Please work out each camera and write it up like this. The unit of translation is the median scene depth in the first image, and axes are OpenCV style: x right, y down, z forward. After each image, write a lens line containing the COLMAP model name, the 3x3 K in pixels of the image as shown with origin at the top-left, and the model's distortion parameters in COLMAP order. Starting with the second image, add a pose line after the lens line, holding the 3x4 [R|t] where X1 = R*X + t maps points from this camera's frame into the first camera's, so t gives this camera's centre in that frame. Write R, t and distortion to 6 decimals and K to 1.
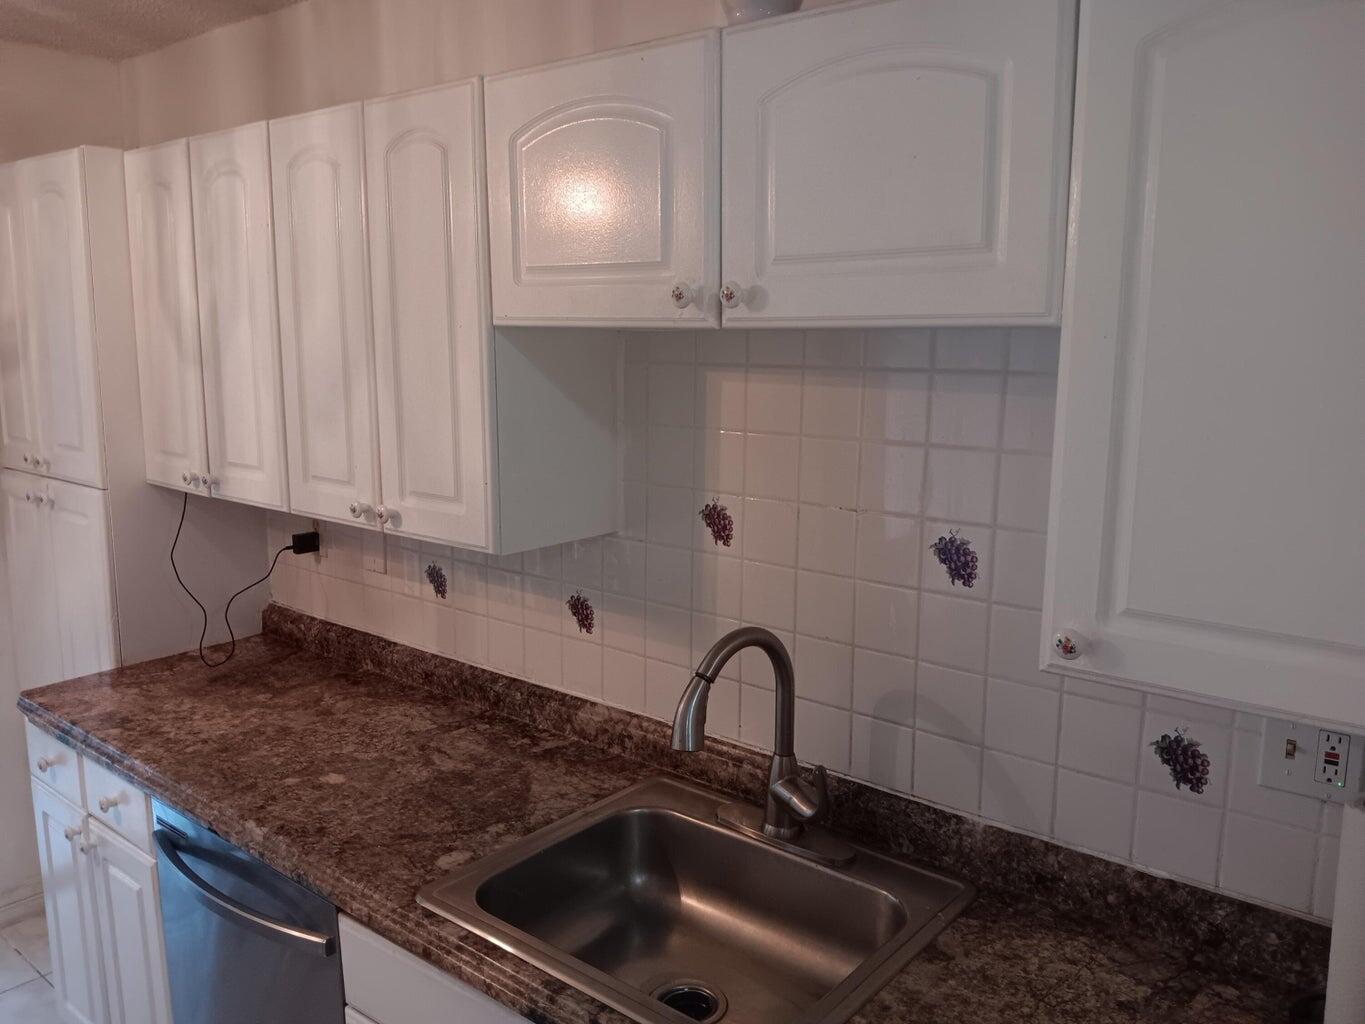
lens RADIAL K [[1059.5, 0, 684.0], [0, 1059.5, 502.0], [0, 0, 1]] dist [0.093665, -0.204130]
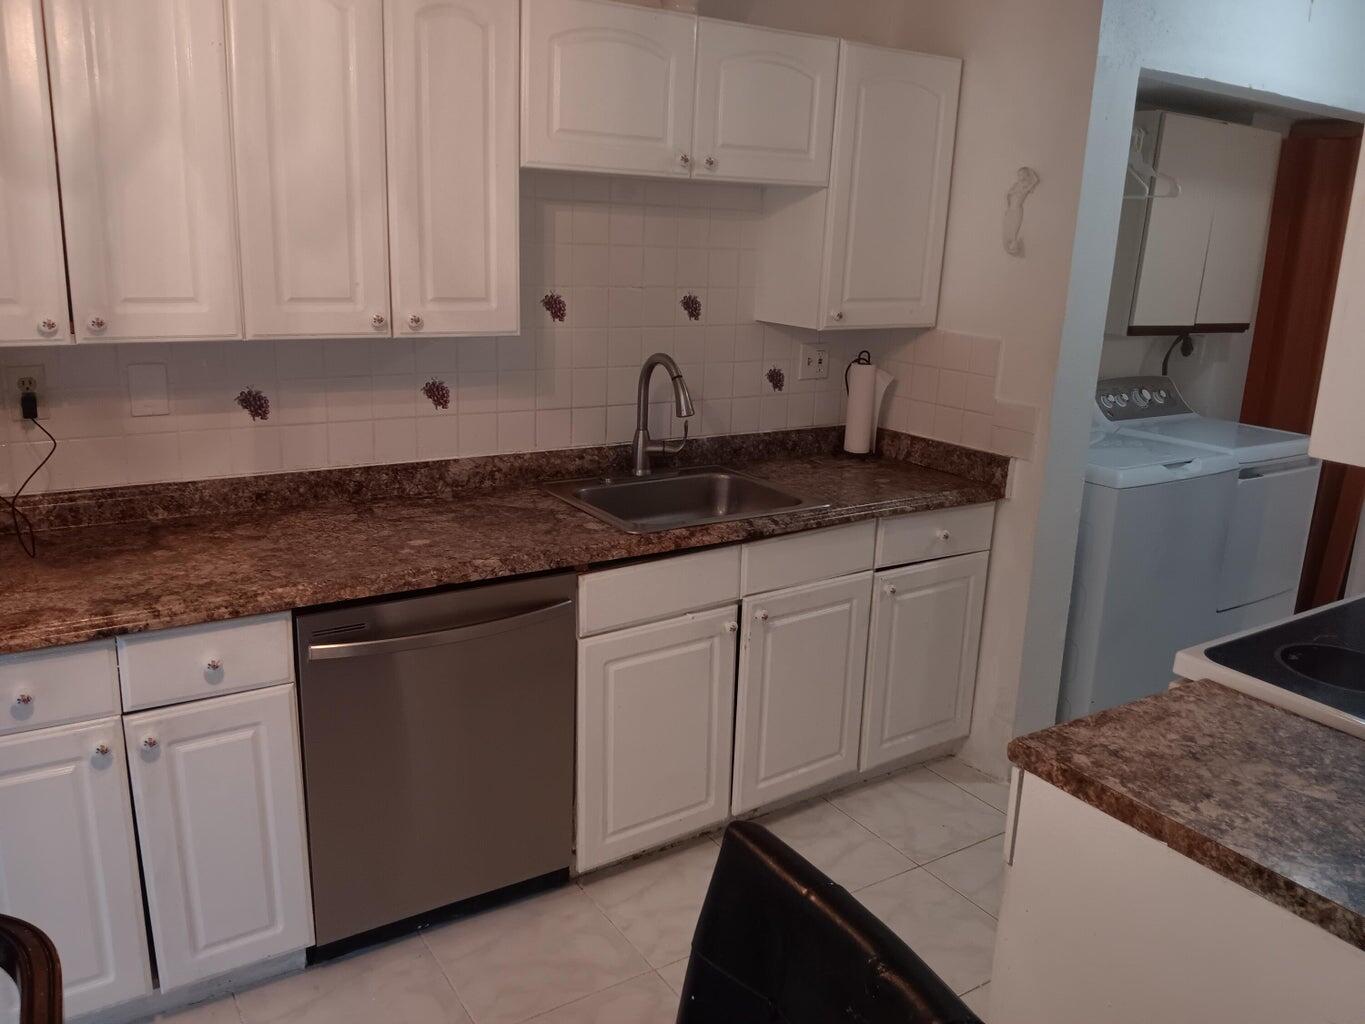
lens RADIAL K [[1059.5, 0, 684.0], [0, 1059.5, 502.0], [0, 0, 1]] dist [0.093665, -0.204130]
pose [[0.310271, -0.232738, 0.921718, -1.264444], [0.116514, 0.971569, 0.206104, -0.001266], [-0.943481, 0.043445, 0.328567, 0.296145]]
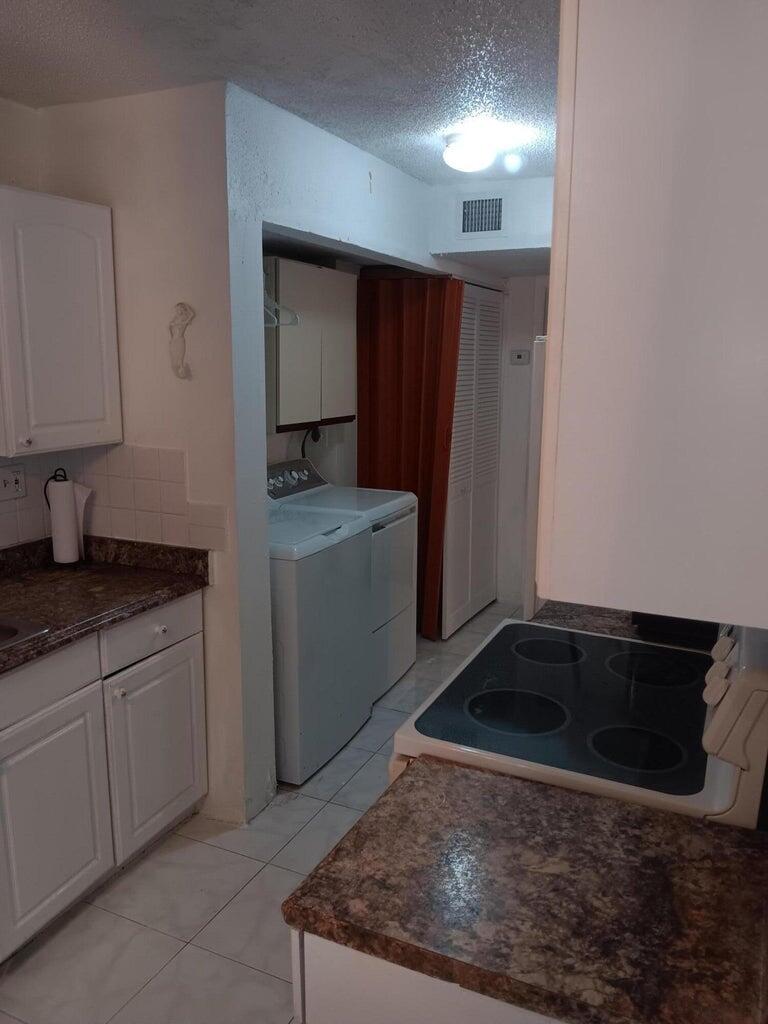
lens RADIAL K [[794.8, 0, 384.0], [0, 794.8, 512.0], [0, 0, 1]] dist [0.093665, -0.204130]
pose [[-0.238874, -0.201536, 0.949907, -1.026123], [0.146688, 0.959511, 0.240461, -0.028945], [-0.959907, 0.196780, -0.199639, 0.324699]]
